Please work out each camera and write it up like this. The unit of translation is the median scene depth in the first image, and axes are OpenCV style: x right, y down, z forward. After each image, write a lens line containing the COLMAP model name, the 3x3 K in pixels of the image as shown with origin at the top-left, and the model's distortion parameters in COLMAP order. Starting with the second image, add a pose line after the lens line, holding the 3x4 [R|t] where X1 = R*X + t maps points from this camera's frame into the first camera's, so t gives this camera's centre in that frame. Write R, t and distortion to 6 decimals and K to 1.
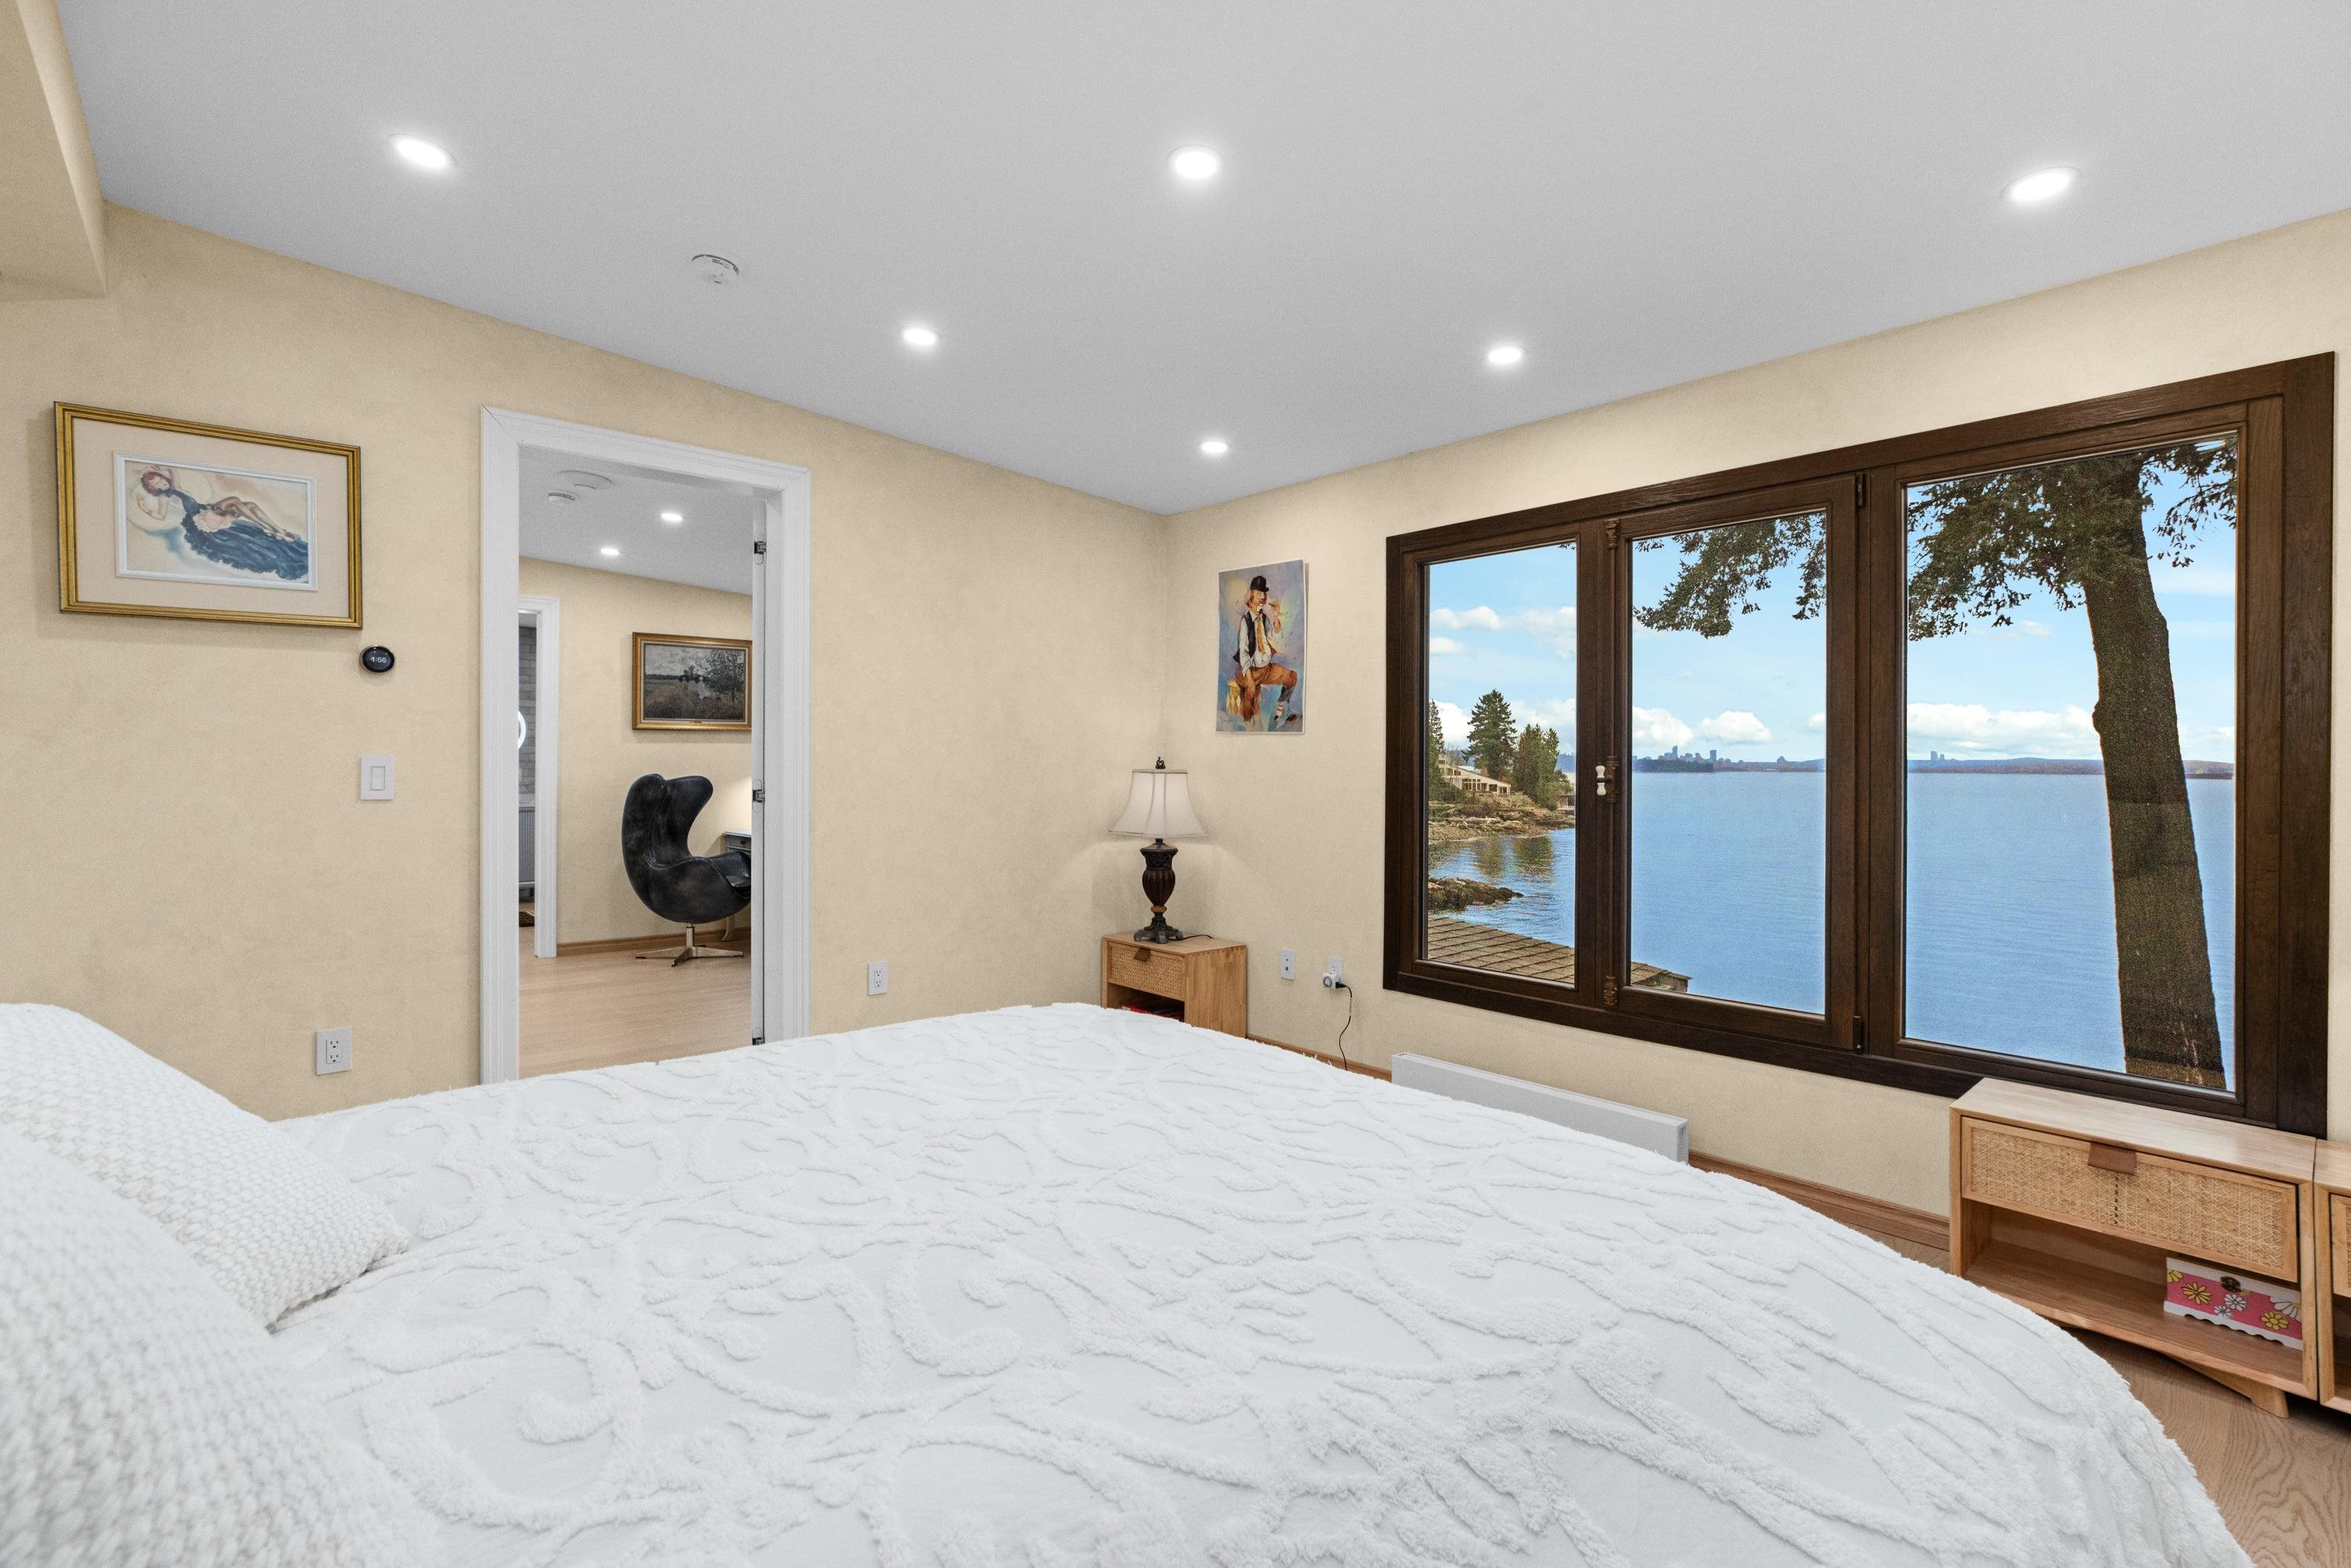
lens RADIAL K [[1082.8, 0, 1179.5], [0, 1082.8, 763.8], [0, 0, 1]] dist [0.000379, 0.000605]
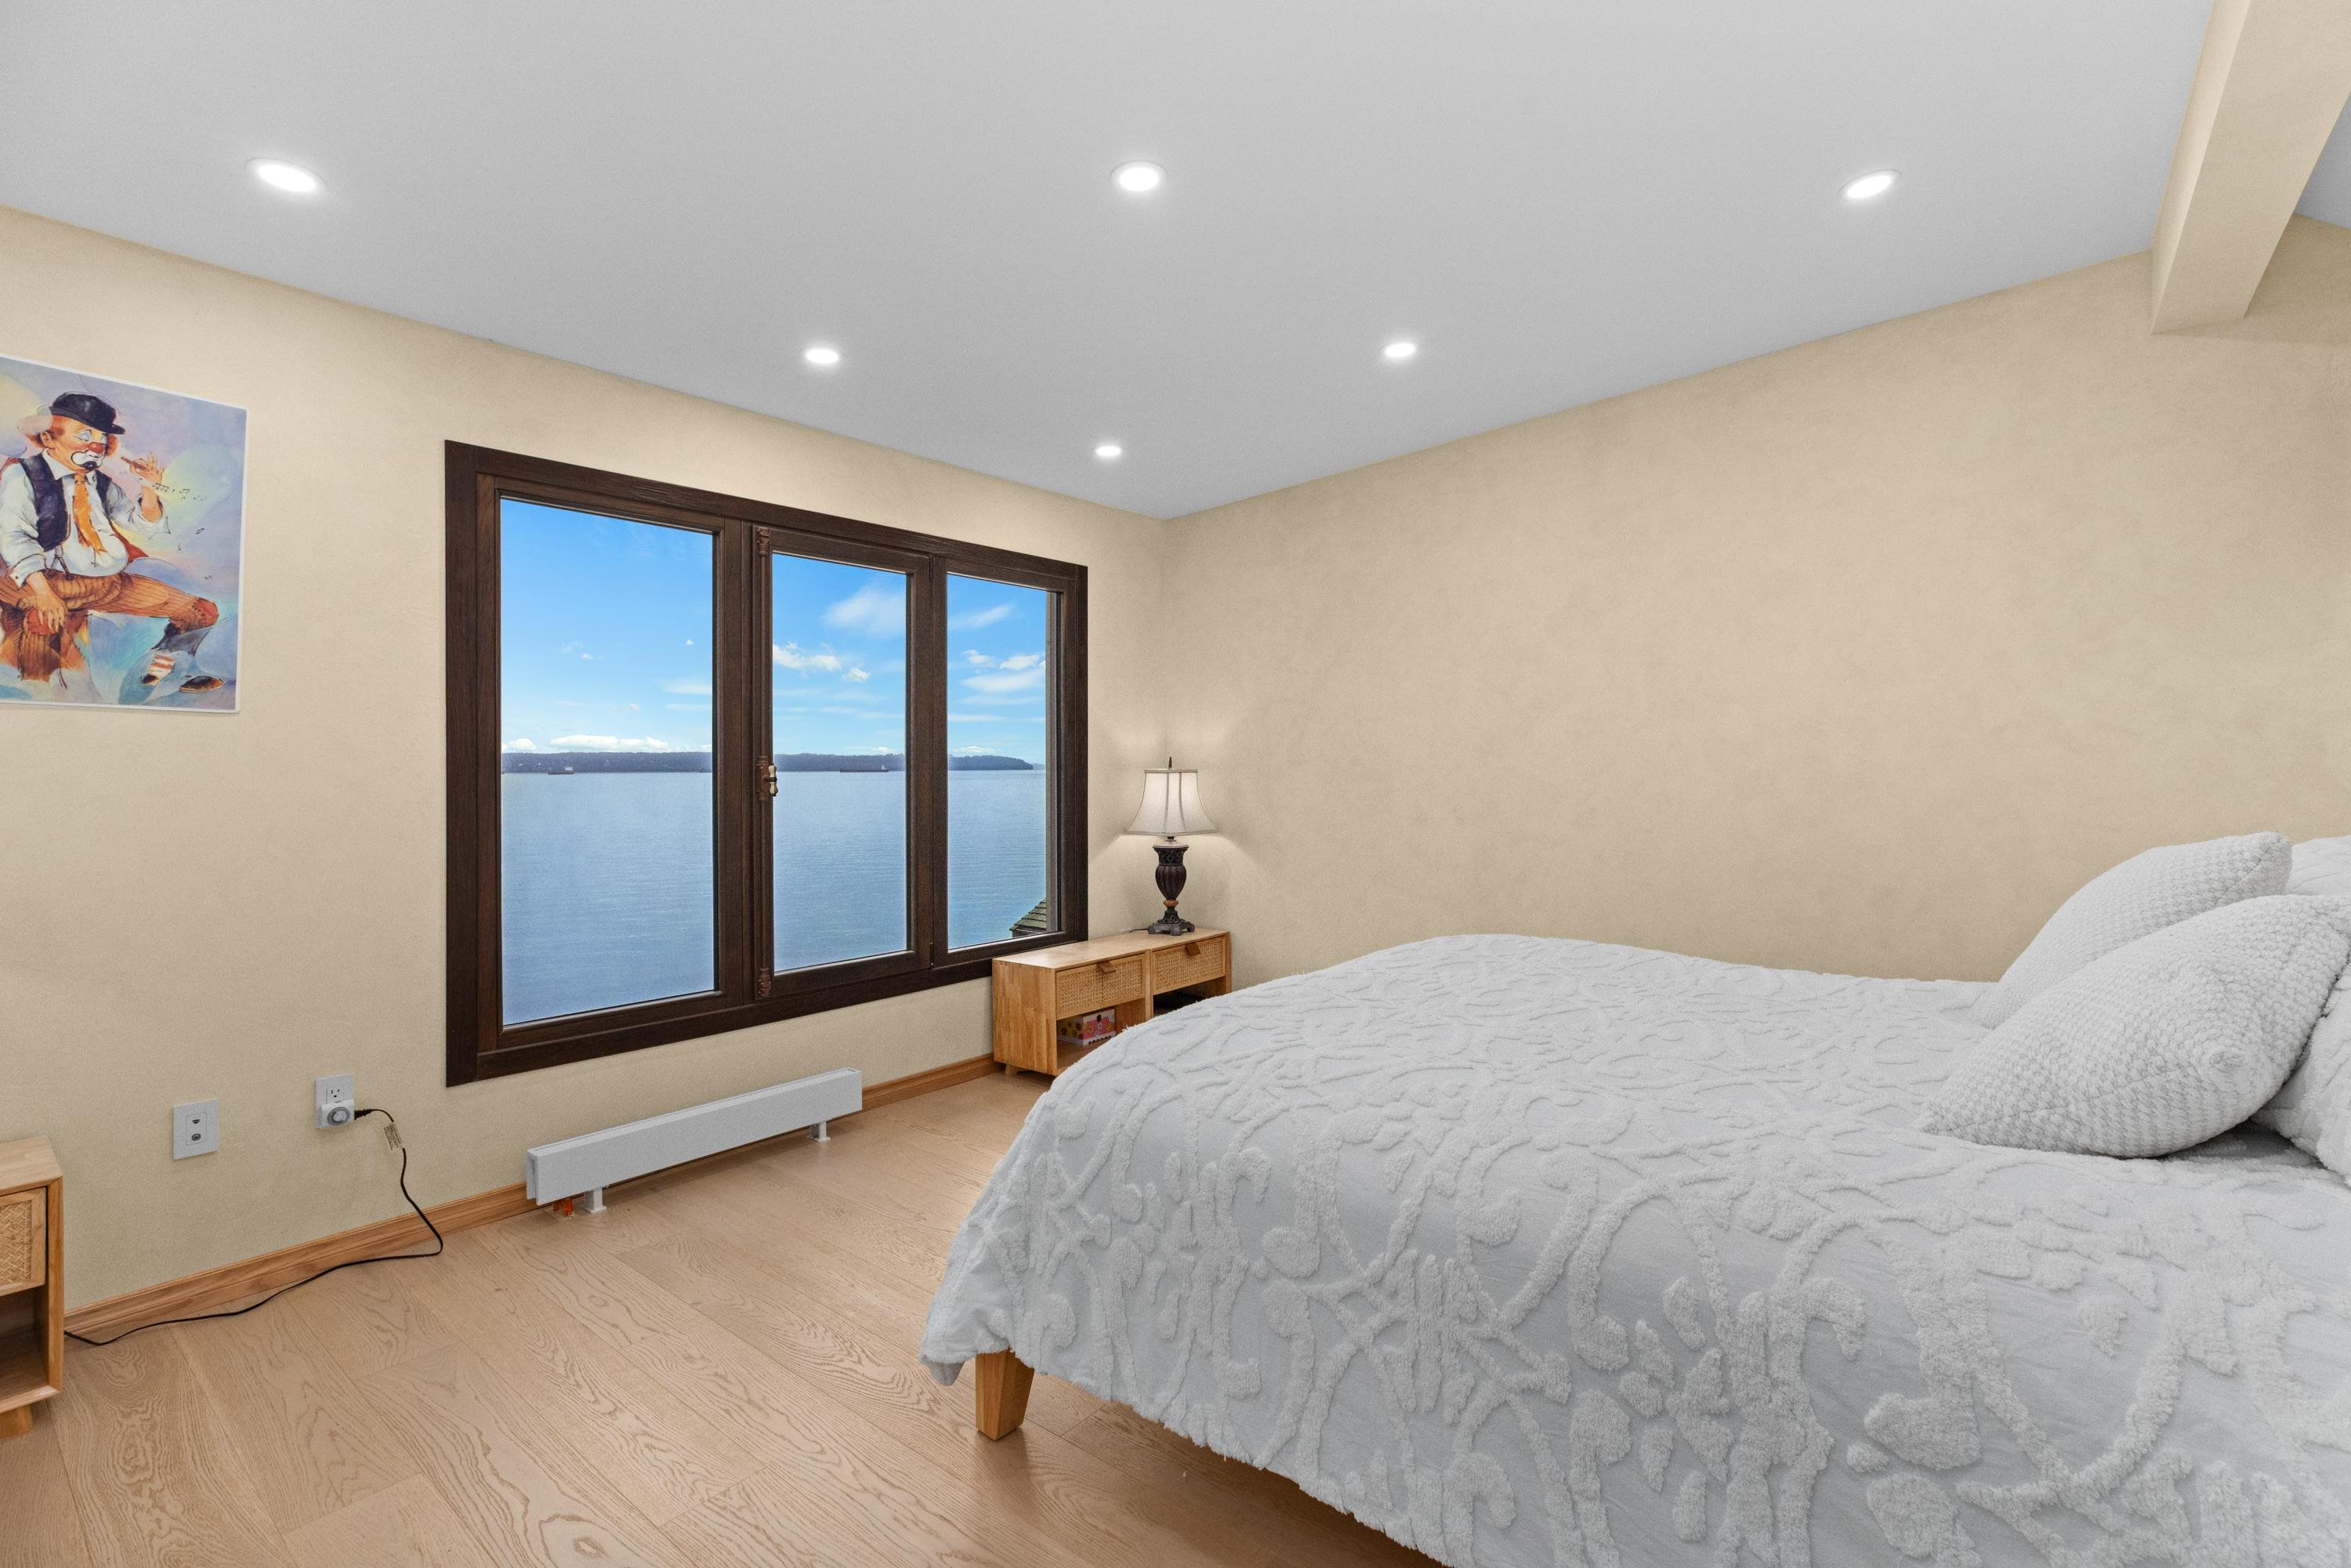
lens RADIAL K [[1082.8, 0, 1179.5], [0, 1082.8, 763.8], [0, 0, 1]] dist [0.000379, 0.000605]
pose [[-0.169096, -0.003500, 0.985593, -0.583860], [0.000705, 0.999993, 0.003672, -0.002800], [-0.985599, 0.001316, -0.169092, 0.660991]]
